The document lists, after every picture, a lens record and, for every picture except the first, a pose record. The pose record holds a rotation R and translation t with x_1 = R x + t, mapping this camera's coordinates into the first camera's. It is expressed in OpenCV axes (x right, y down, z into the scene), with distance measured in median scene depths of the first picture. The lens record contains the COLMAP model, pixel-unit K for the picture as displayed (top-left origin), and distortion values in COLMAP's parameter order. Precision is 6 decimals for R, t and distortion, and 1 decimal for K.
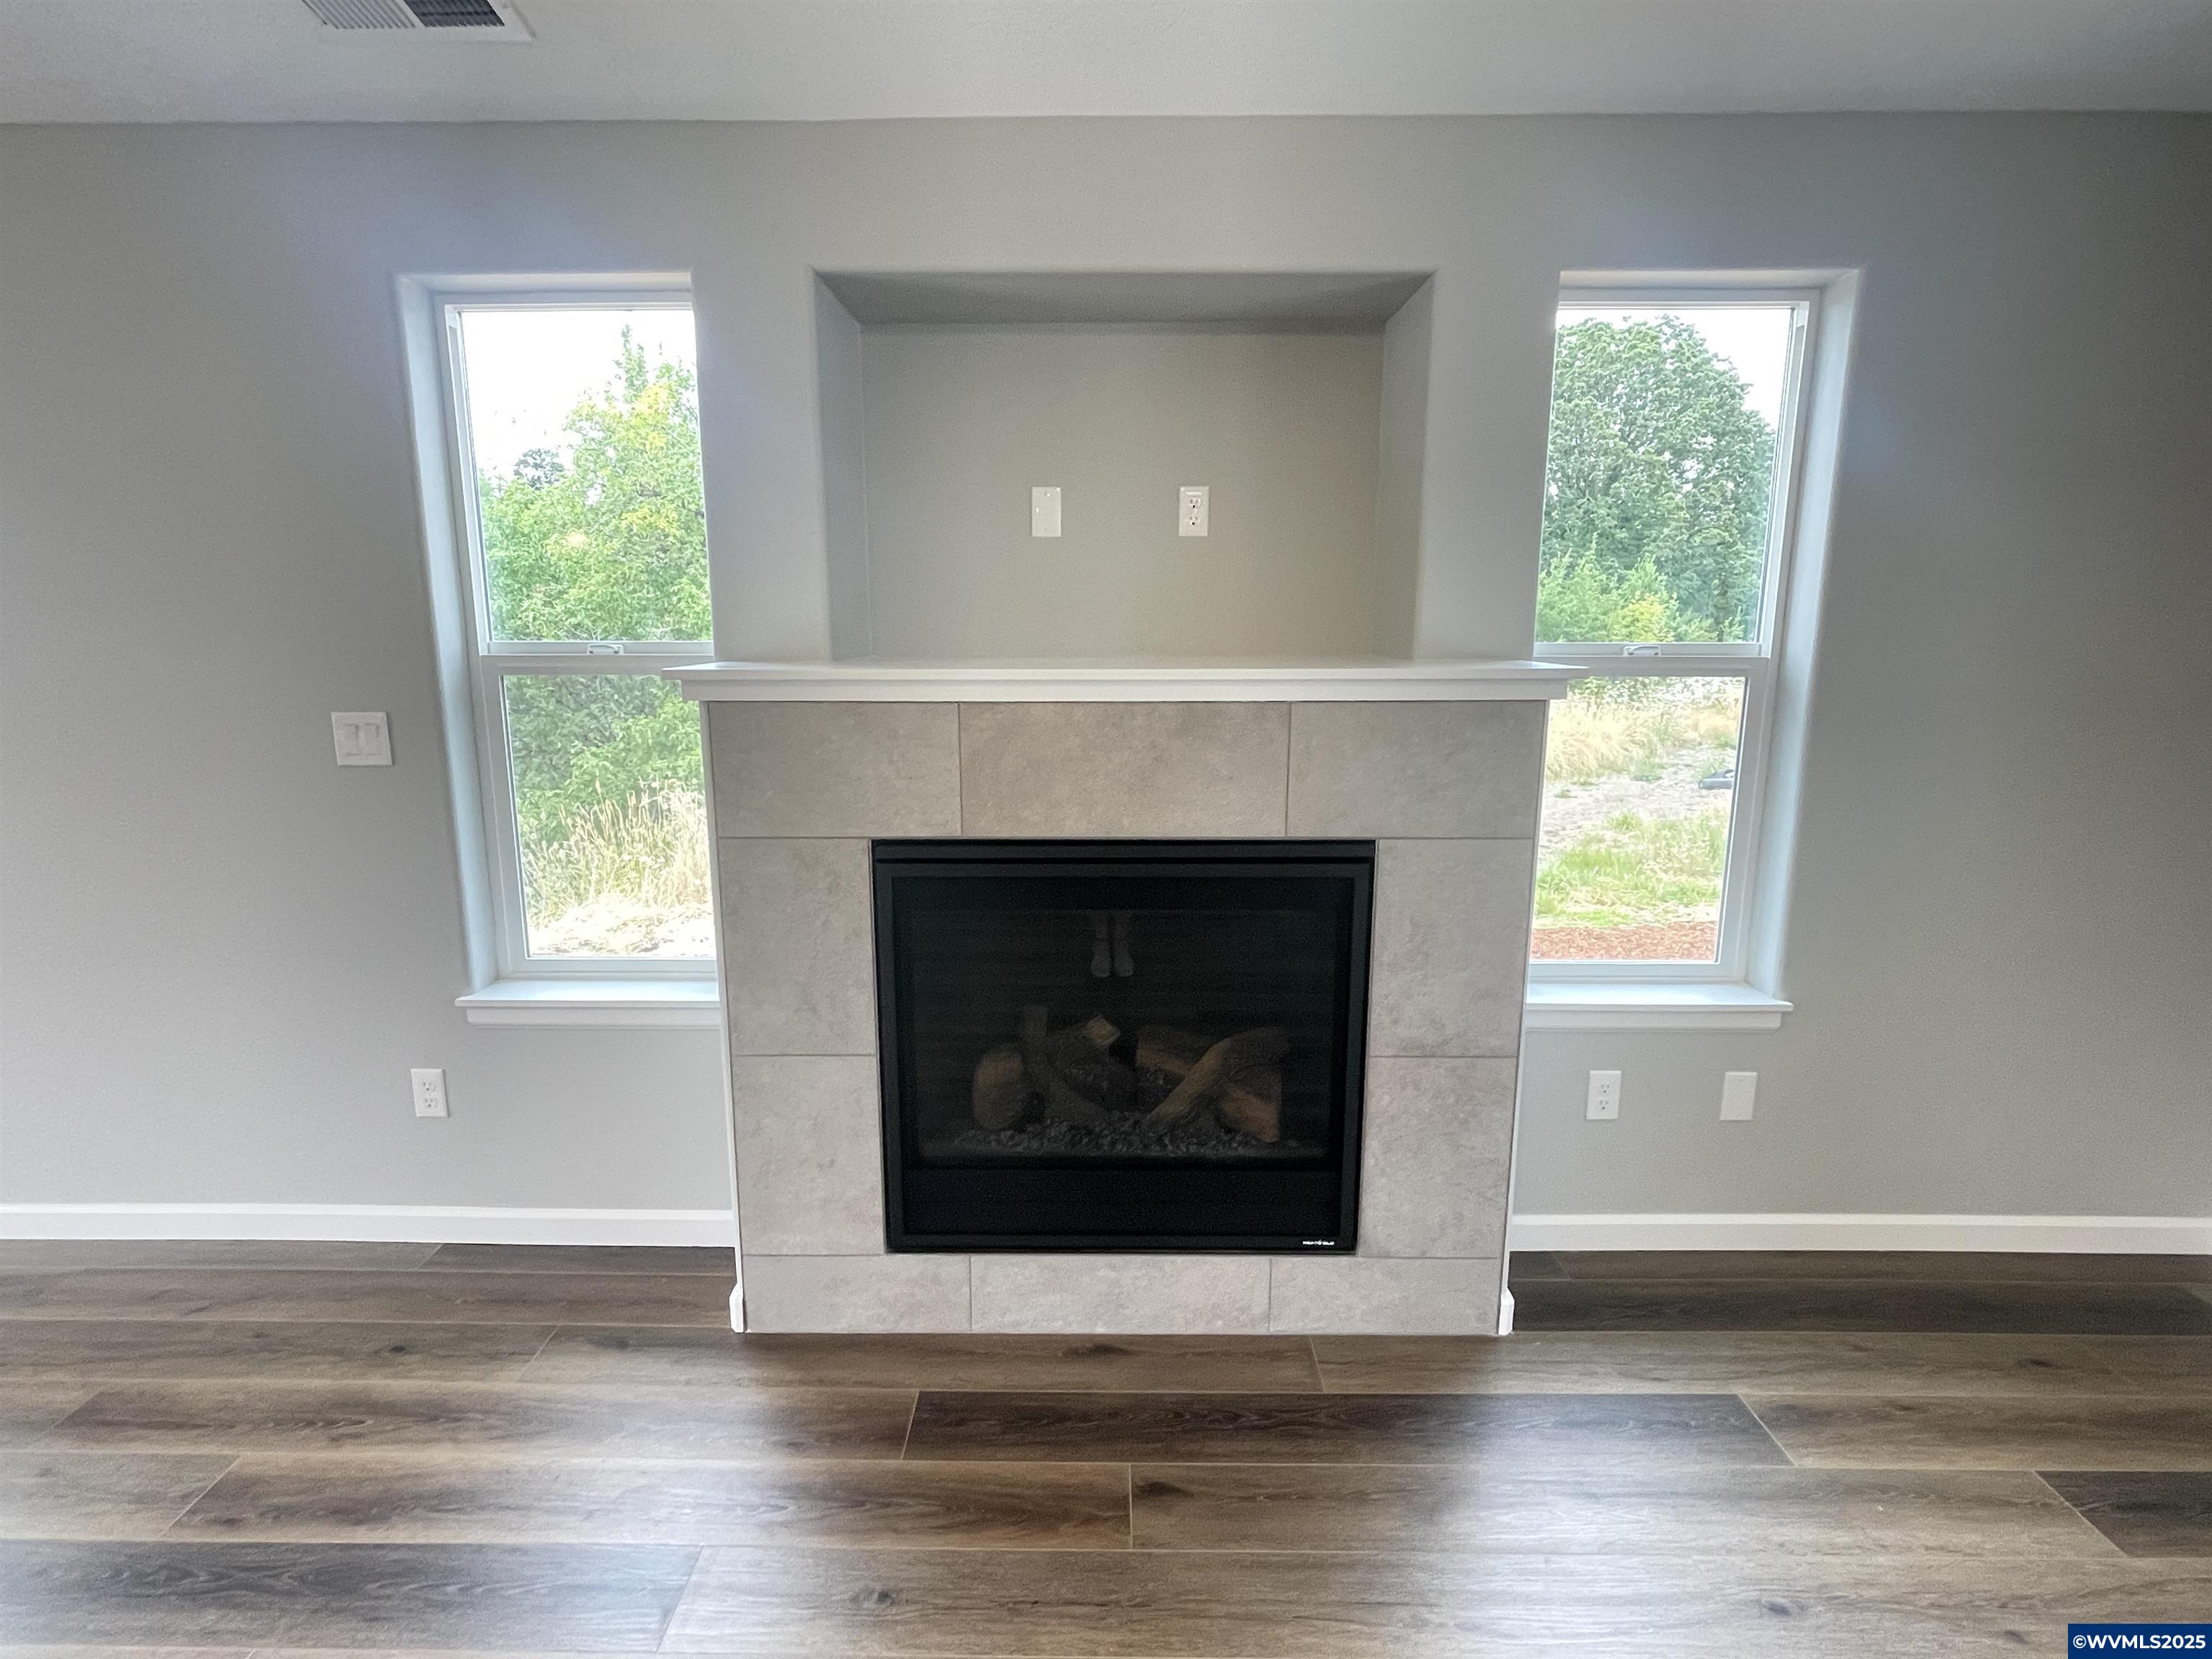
lens RADIAL K [[1106.9, 0, 1094.9], [0, 1106.9, 840.0], [0, 0, 1]] dist [-0.011020, 0.005283]
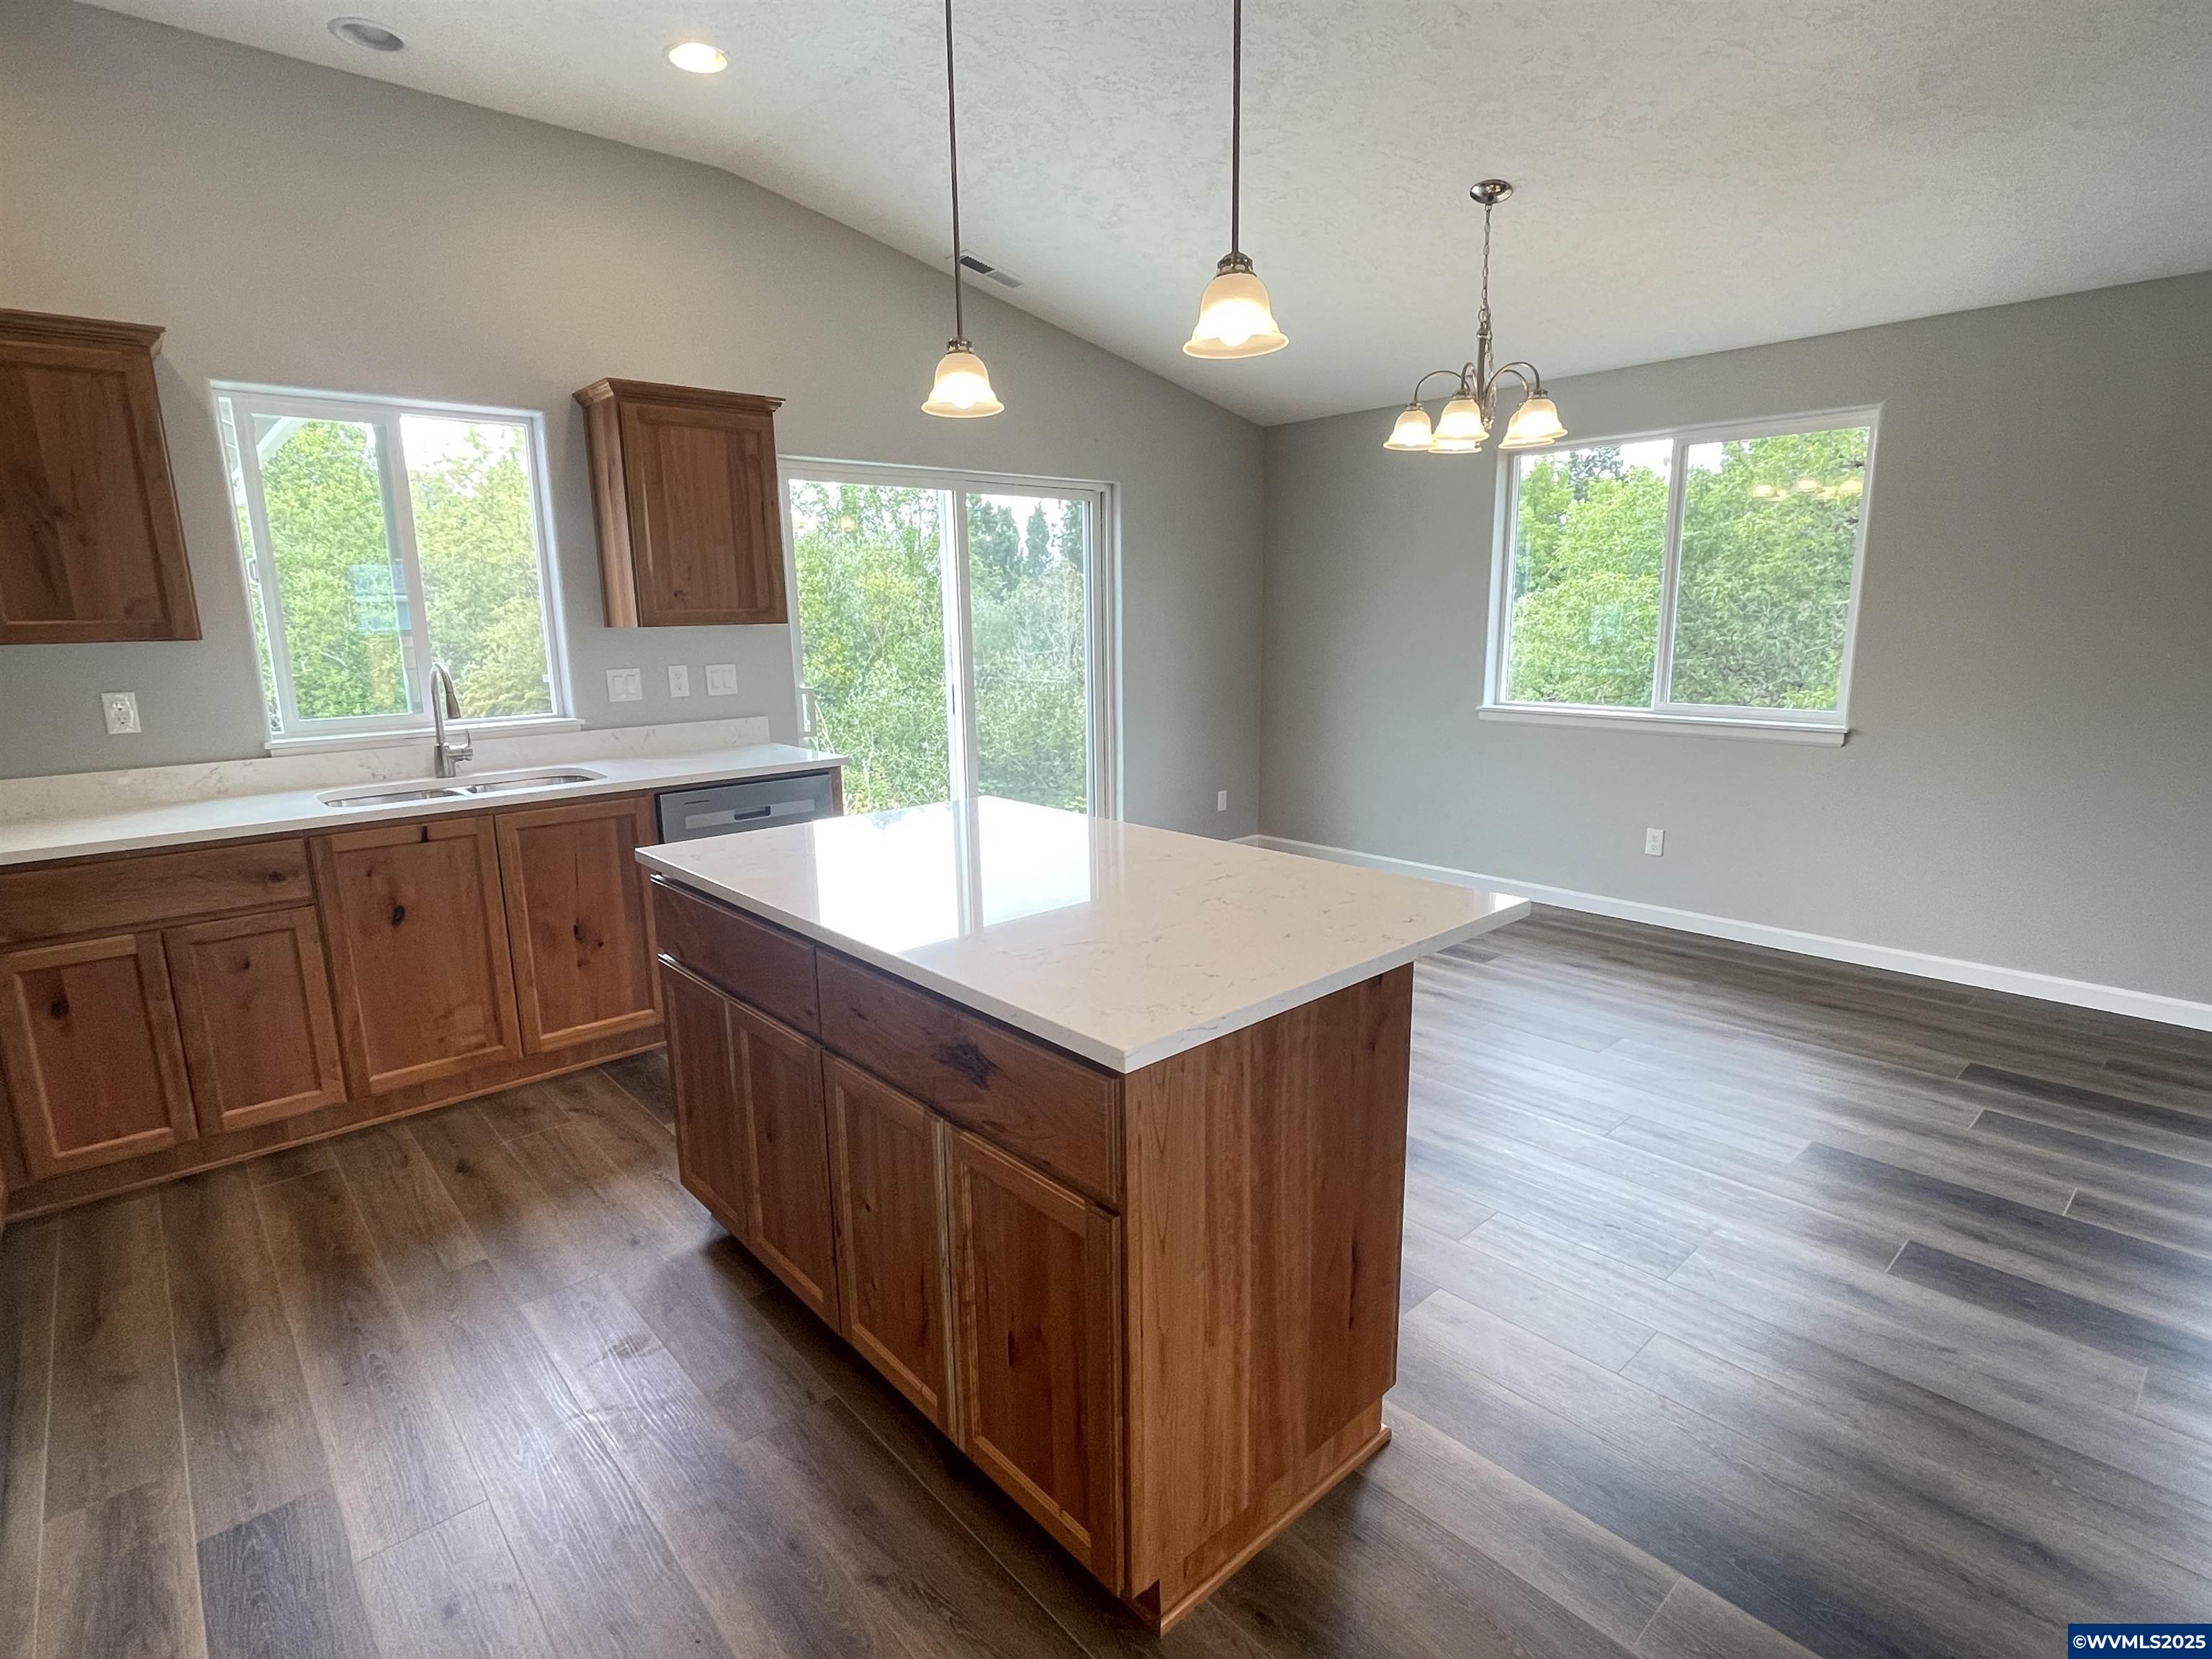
lens RADIAL K [[1106.9, 0, 1092.2], [0, 1106.9, 831.4], [0, 0, 1]] dist [-0.011020, 0.005283]
pose [[0.671607, 0.136473, -0.728230, -0.674757], [-0.126855, 0.989556, 0.068455, 0.214689], [0.729967, 0.046405, 0.681905, -1.092528]]
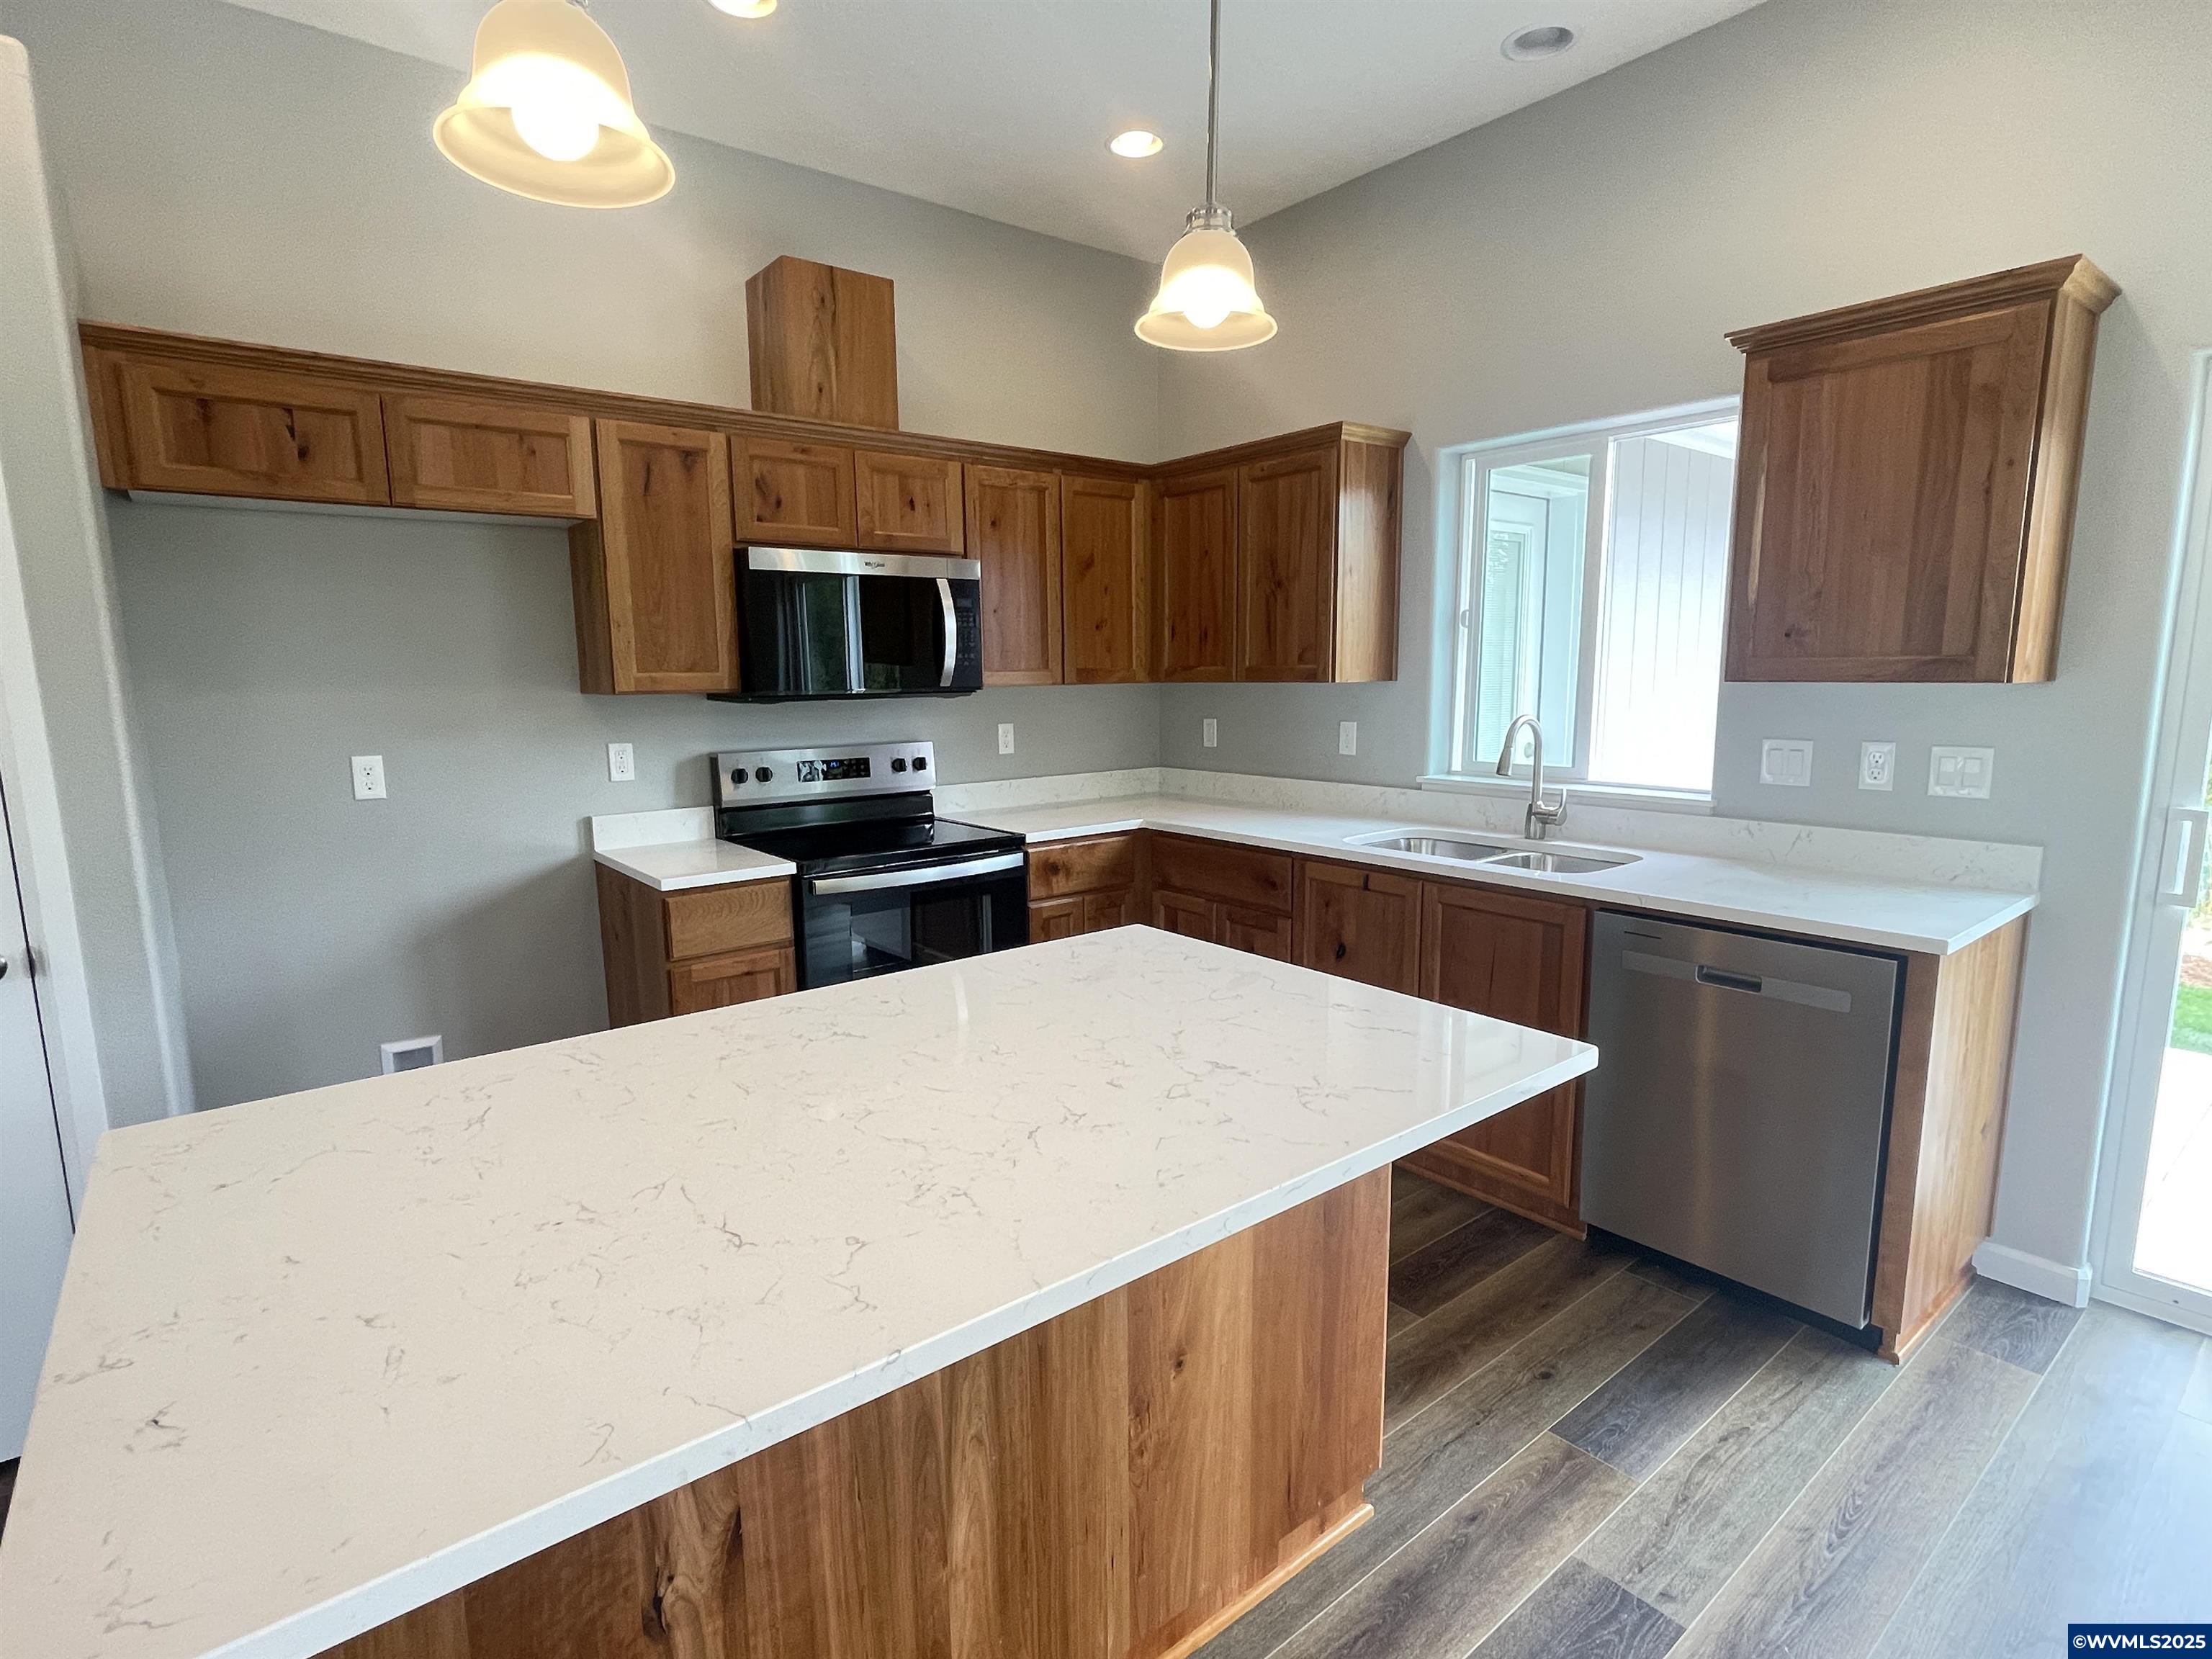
lens RADIAL K [[1106.9, 0, 1105.5], [0, 1106.9, 834.6], [0, 0, 1]] dist [-0.011020, 0.005283]
pose [[-0.759916, 0.102215, -0.641935, -1.094753], [-0.115460, 0.950630, 0.288048, 0.015239], [0.639685, 0.293010, -0.710597, -0.066272]]
